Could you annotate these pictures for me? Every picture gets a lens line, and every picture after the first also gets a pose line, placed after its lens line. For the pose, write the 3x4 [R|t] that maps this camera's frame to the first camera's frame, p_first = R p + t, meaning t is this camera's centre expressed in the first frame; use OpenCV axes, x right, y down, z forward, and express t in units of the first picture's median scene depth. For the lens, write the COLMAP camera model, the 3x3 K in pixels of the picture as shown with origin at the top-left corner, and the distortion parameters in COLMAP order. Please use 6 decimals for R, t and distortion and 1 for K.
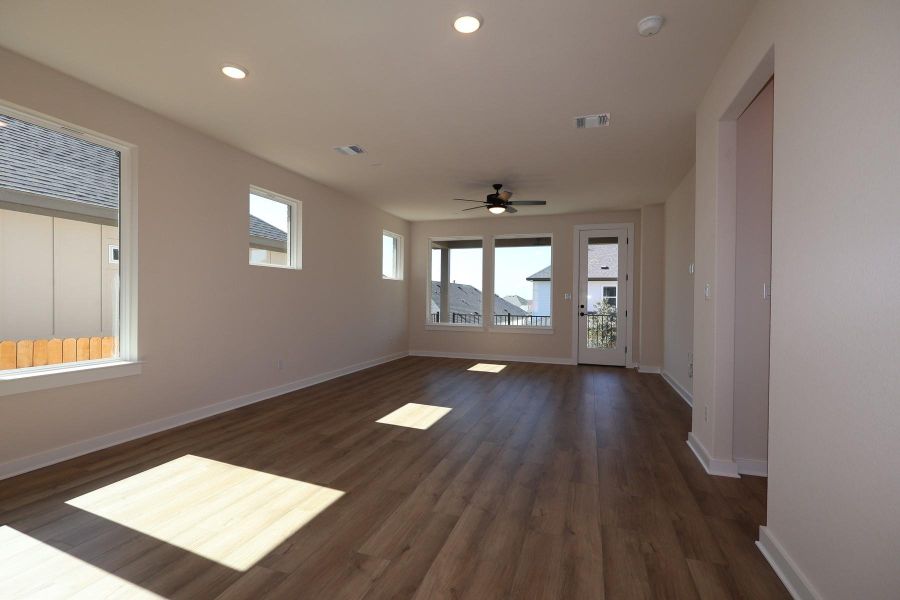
lens RADIAL K [[415.5, 0, 449.9], [0, 415.5, 300.1], [0, 0, 1]] dist [0.000657, -0.000808]
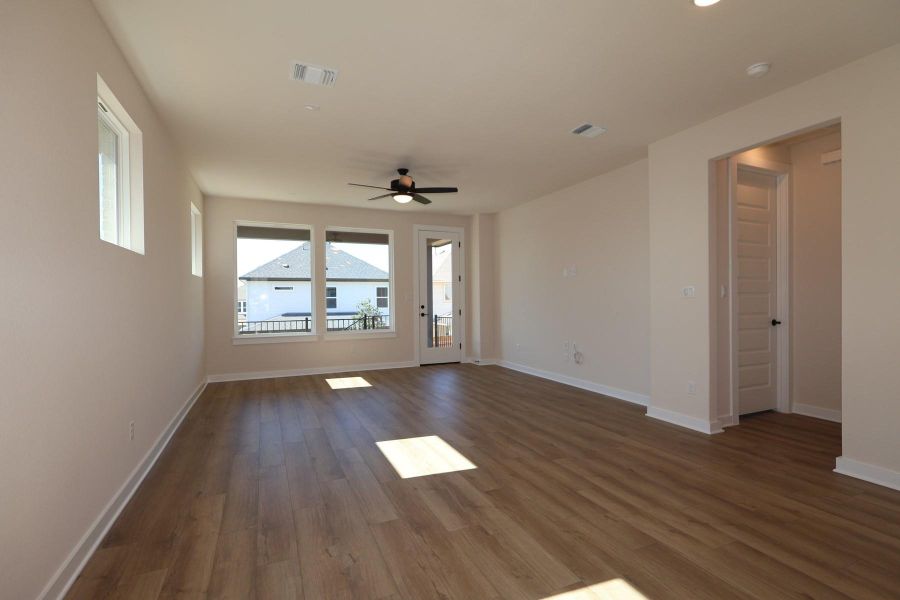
lens RADIAL K [[415.5, 0, 449.2], [0, 415.5, 300.1], [0, 0, 1]] dist [0.000657, -0.000808]
pose [[0.737684, -0.017463, 0.674921, -0.542784], [0.018437, 0.999814, 0.005717, -0.010185], [-0.674895, 0.008226, 0.737868, 0.392350]]
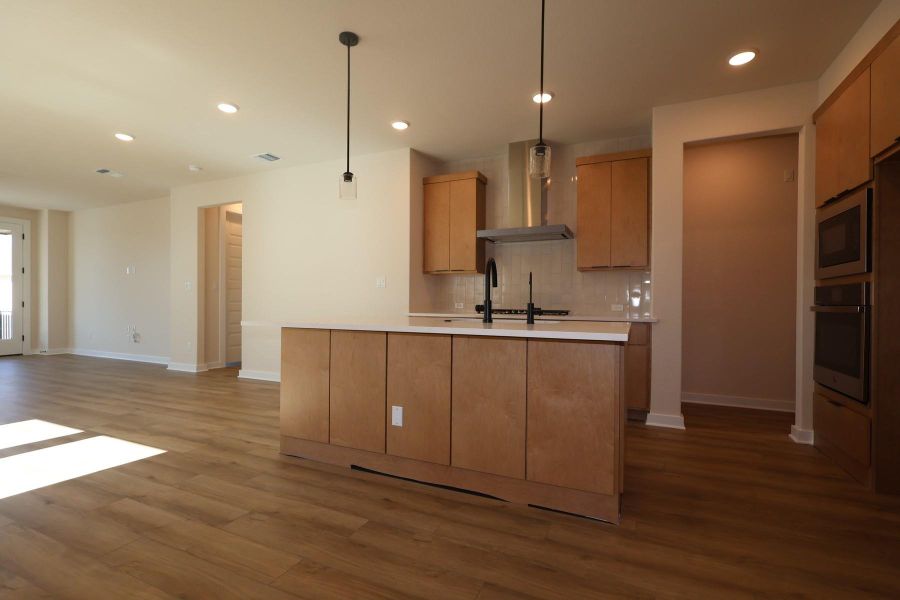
lens RADIAL K [[415.5, 0, 446.9], [0, 415.5, 299.2], [0, 0, 1]] dist [0.000657, -0.000808]
pose [[0.102449, -0.007747, 0.994708, -0.892498], [0.001980, 0.999969, 0.007584, 0.020846], [-0.994736, 0.001193, 0.102461, -0.324225]]
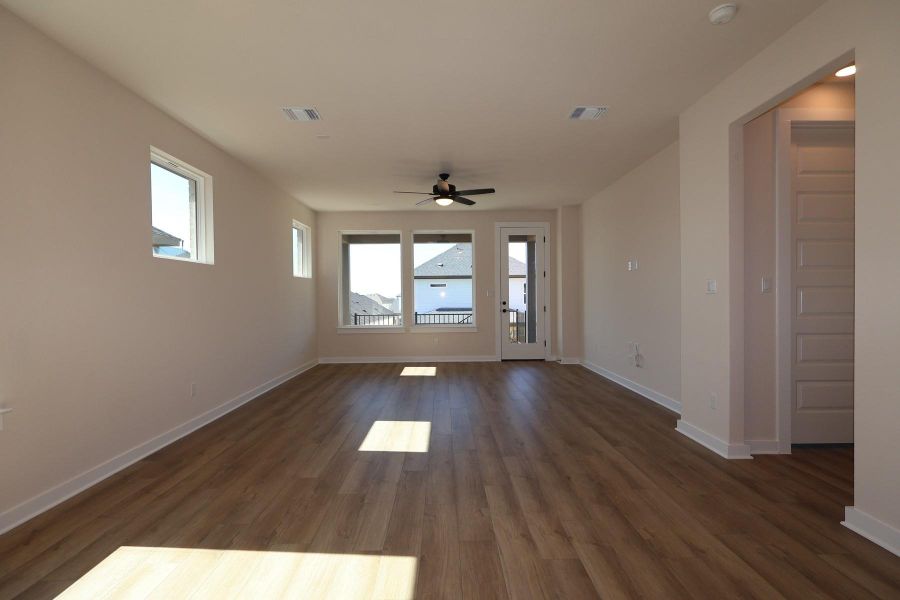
lens RADIAL K [[415.5, 0, 449.5], [0, 415.5, 301.4], [0, 0, 1]] dist [0.000657, -0.000808]
pose [[0.943463, -0.023618, 0.330636, -0.251529], [0.021400, 0.999717, 0.010348, -0.004331], [-0.330787, -0.002687, 0.943702, 0.157761]]
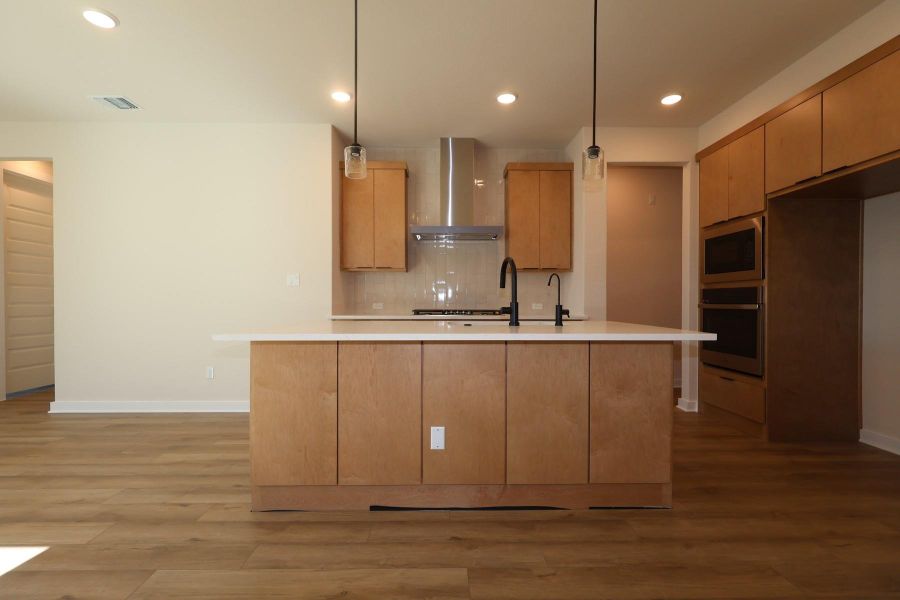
lens RADIAL K [[415.5, 0, 447.6], [0, 415.5, 301.3], [0, 0, 1]] dist [0.000657, -0.000808]
pose [[-0.333271, -0.018185, 0.942656, -0.799038], [0.000722, 0.999809, 0.019543, 0.014874], [-0.942831, 0.007193, -0.333194, -0.054035]]
